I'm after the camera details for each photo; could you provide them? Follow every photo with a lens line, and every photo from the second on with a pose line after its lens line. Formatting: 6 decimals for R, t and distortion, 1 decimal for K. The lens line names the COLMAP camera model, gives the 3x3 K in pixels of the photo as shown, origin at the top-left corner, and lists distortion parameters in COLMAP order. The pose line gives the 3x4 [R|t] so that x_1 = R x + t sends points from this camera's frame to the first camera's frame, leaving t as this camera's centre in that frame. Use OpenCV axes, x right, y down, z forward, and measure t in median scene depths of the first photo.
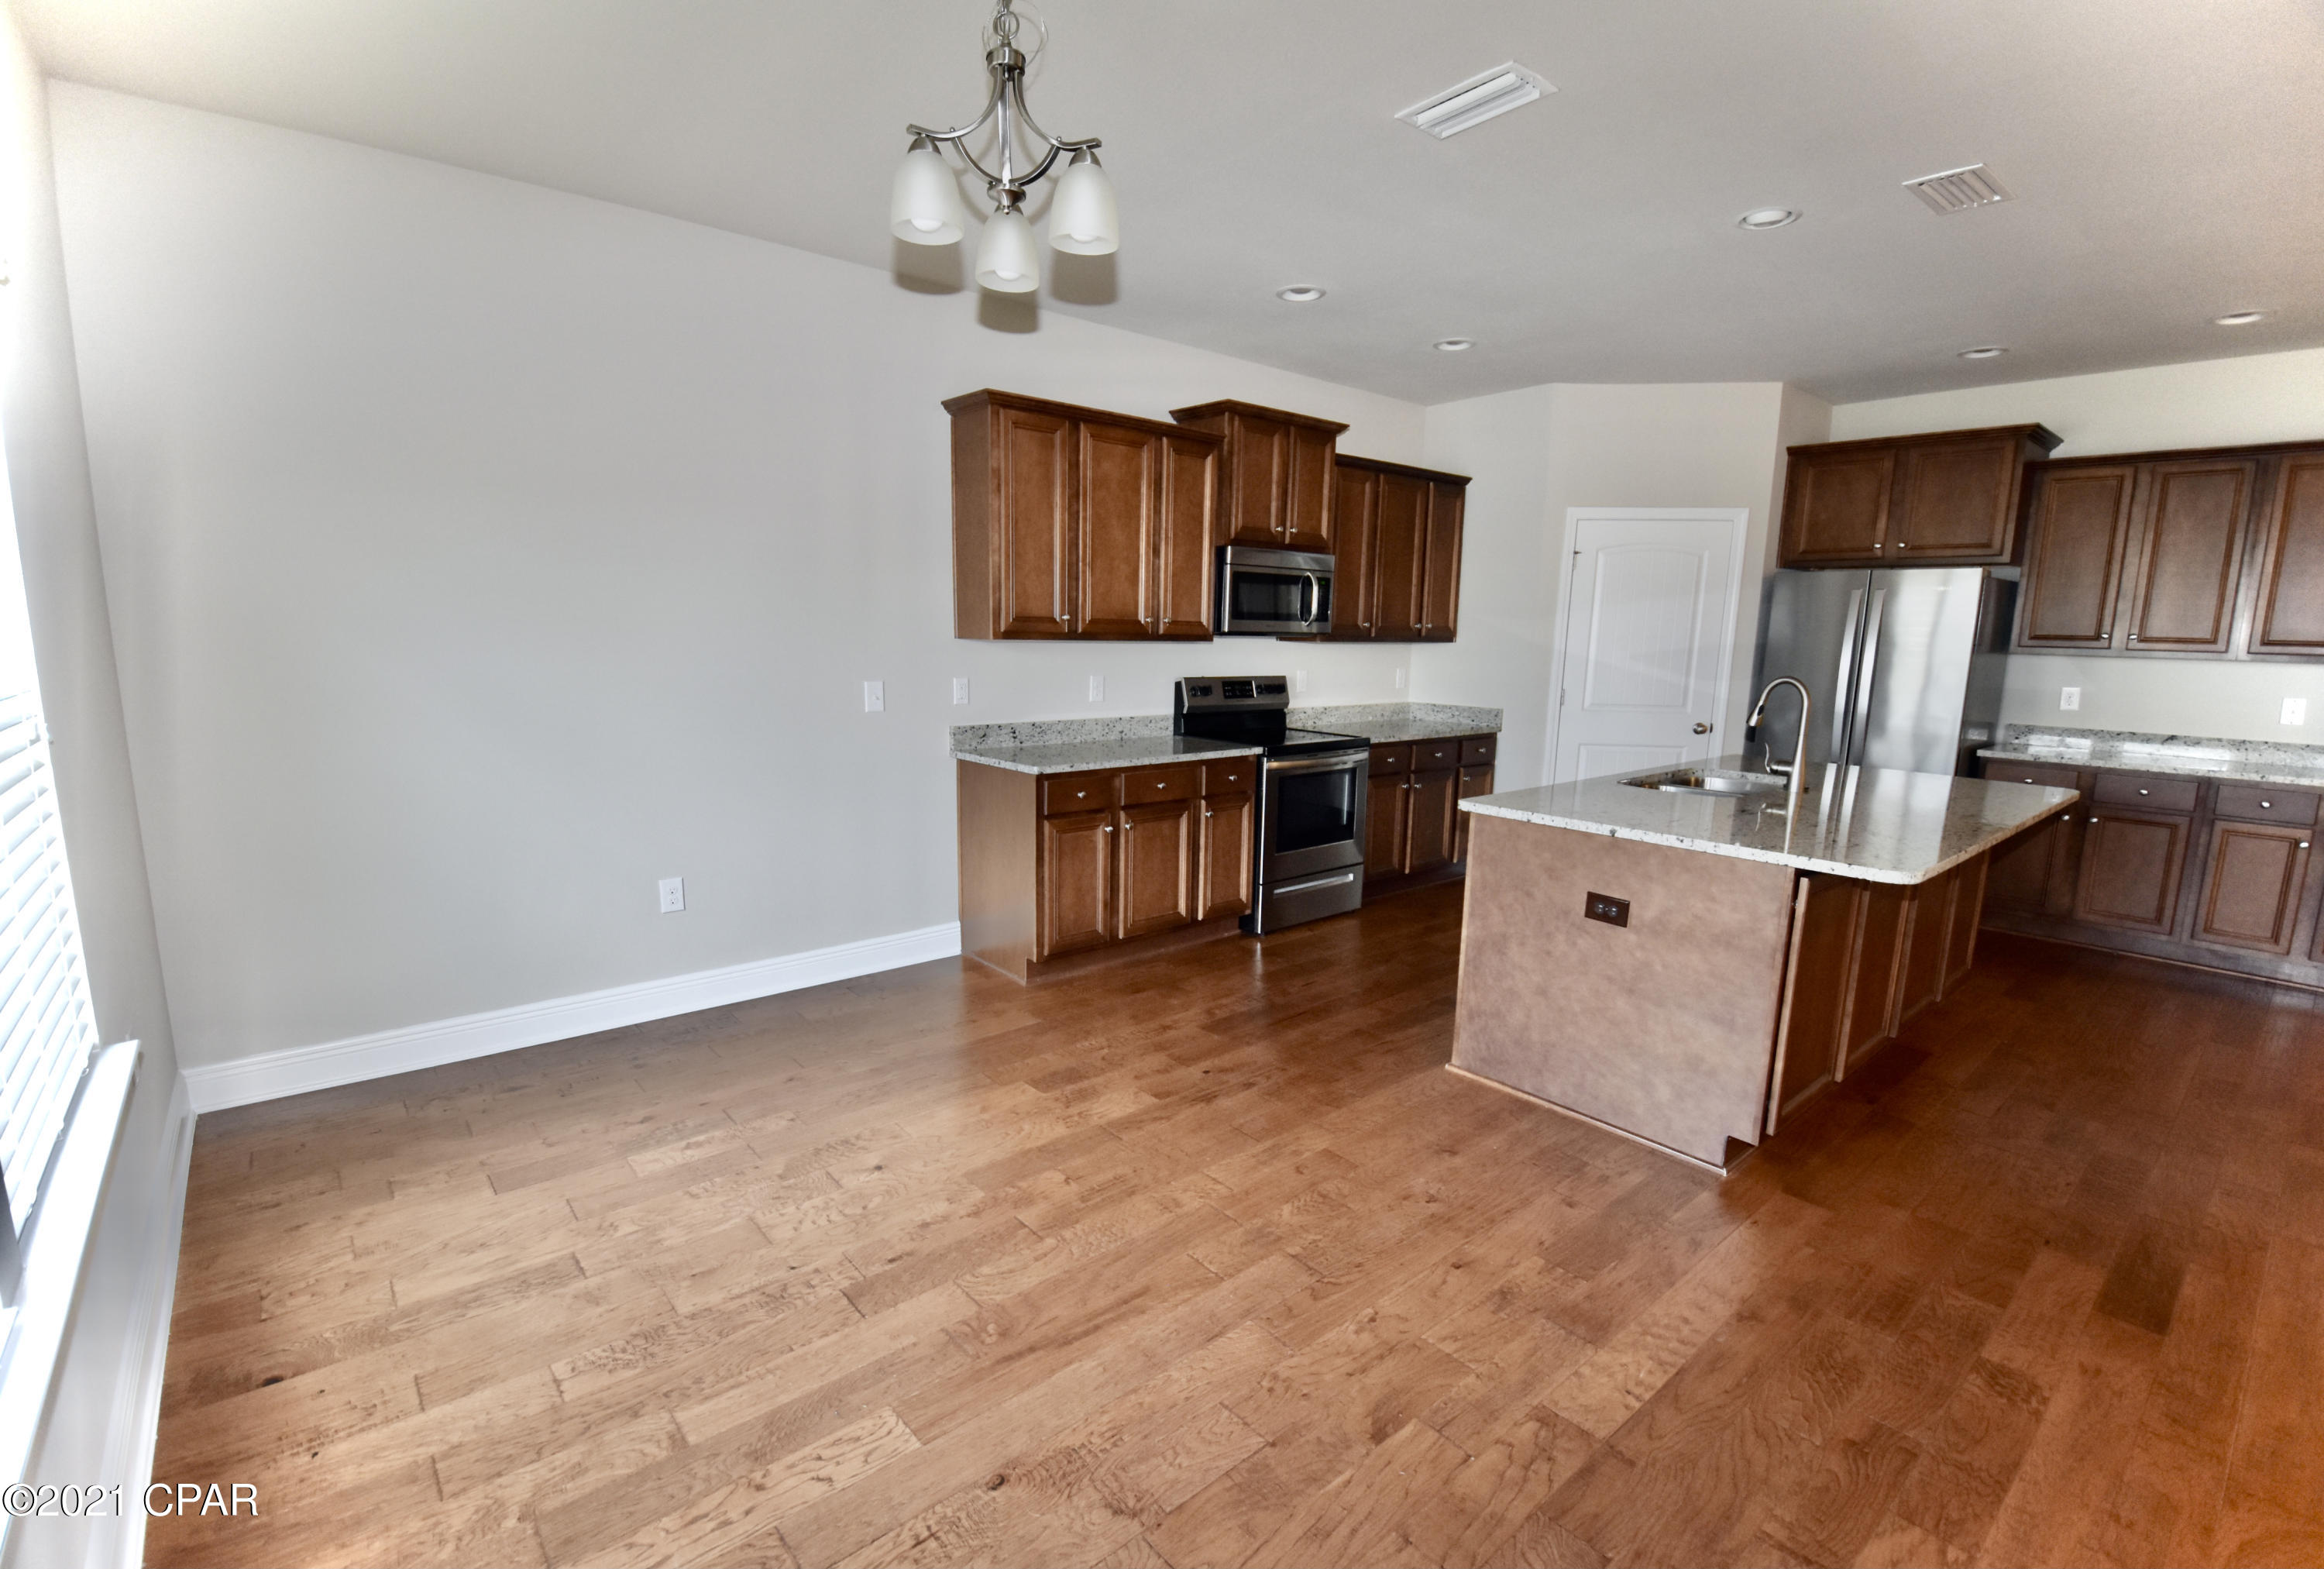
lens RADIAL K [[1070.0, 0, 1162.4], [0, 1070.0, 794.4], [0, 0, 1]] dist [0.001732, -0.000131]
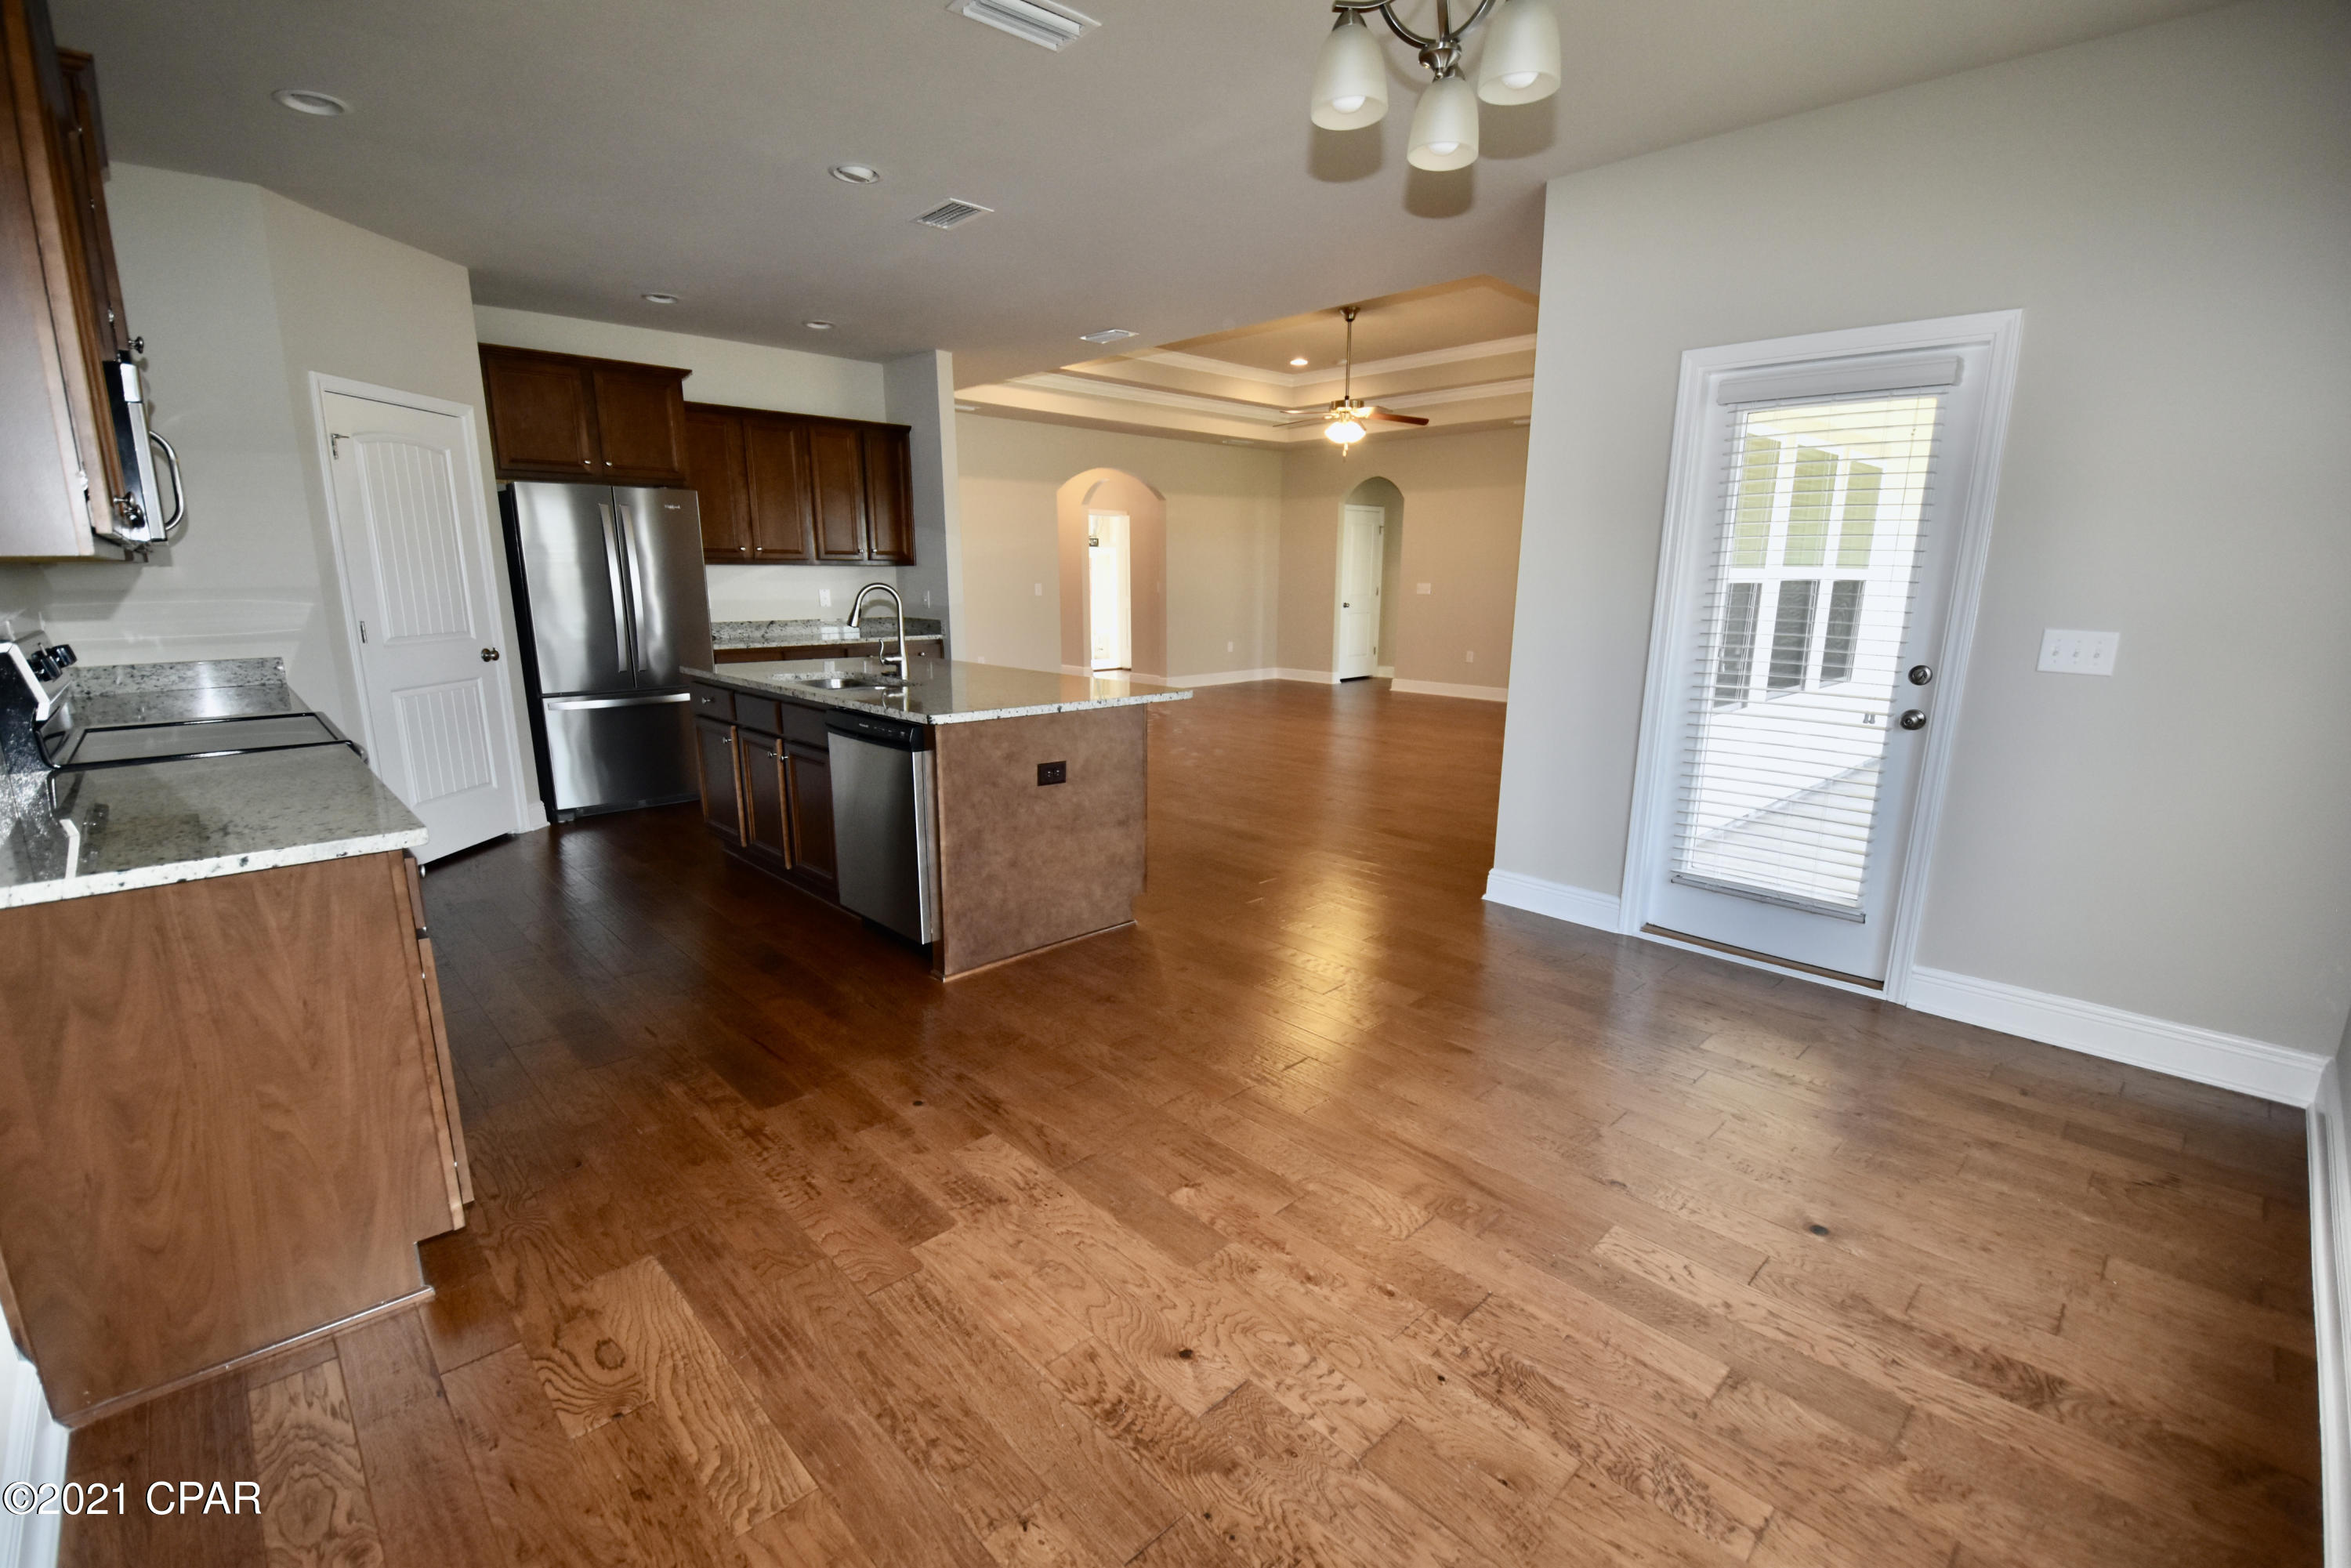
lens RADIAL K [[1044.8, 0, 1164.5], [0, 1044.8, 797.5], [0, 0, 1]] dist [-0.004015, -0.002966]
pose [[-0.066737, -0.231196, 0.970616, -0.771873], [0.150782, 0.959275, 0.238862, -0.134130], [-0.986312, 0.162293, -0.029159, 0.922108]]
